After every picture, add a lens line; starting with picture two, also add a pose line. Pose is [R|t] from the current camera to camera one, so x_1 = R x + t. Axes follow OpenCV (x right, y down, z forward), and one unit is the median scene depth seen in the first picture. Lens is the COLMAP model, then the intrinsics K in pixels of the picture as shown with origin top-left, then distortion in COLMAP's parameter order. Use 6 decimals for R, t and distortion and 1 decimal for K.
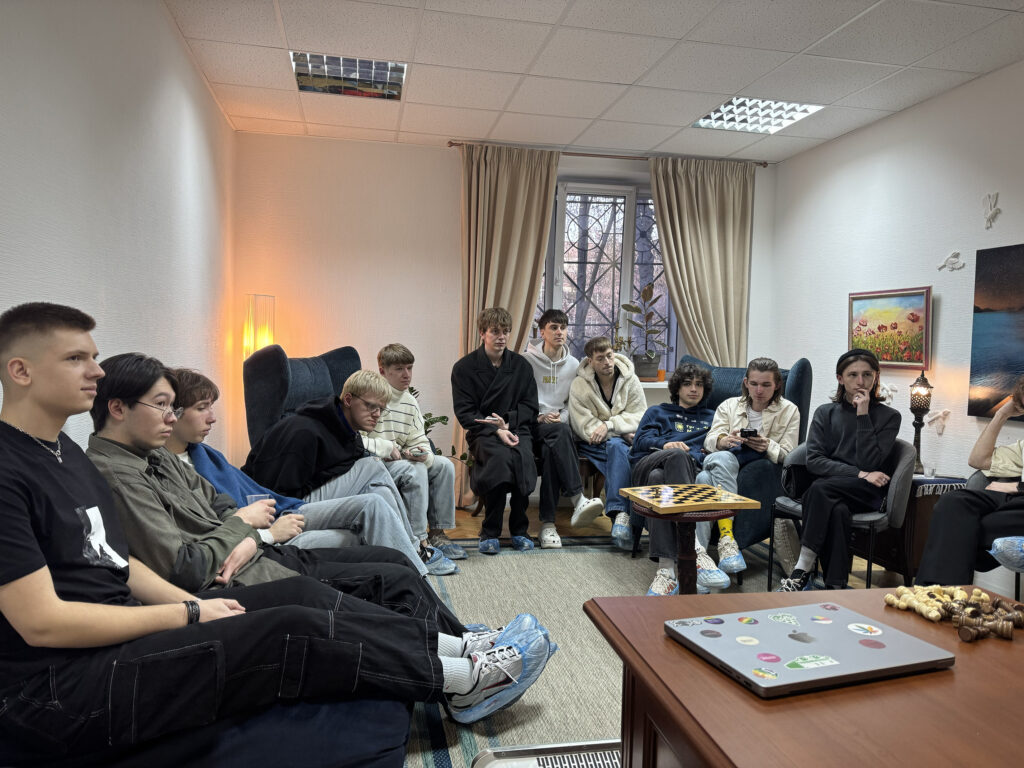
lens RADIAL K [[735.9, 0, 512.0], [0, 735.9, 384.0], [0, 0, 1]] dist [0.053653, -0.064710]
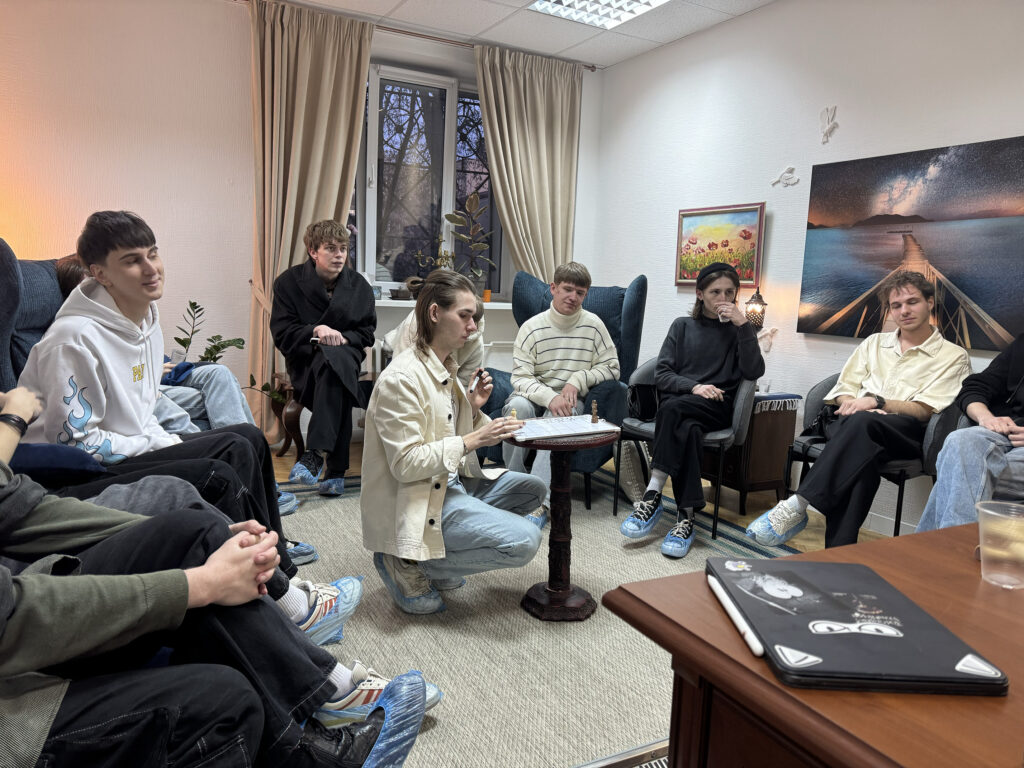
lens RADIAL K [[735.9, 0, 512.0], [0, 735.9, 384.0], [0, 0, 1]] dist [0.053653, -0.064710]
pose [[0.955048, -0.022604, 0.295587, -0.054092], [-0.003992, 0.996018, 0.089064, 0.022597], [-0.296423, -0.086241, 0.951155, 0.139147]]
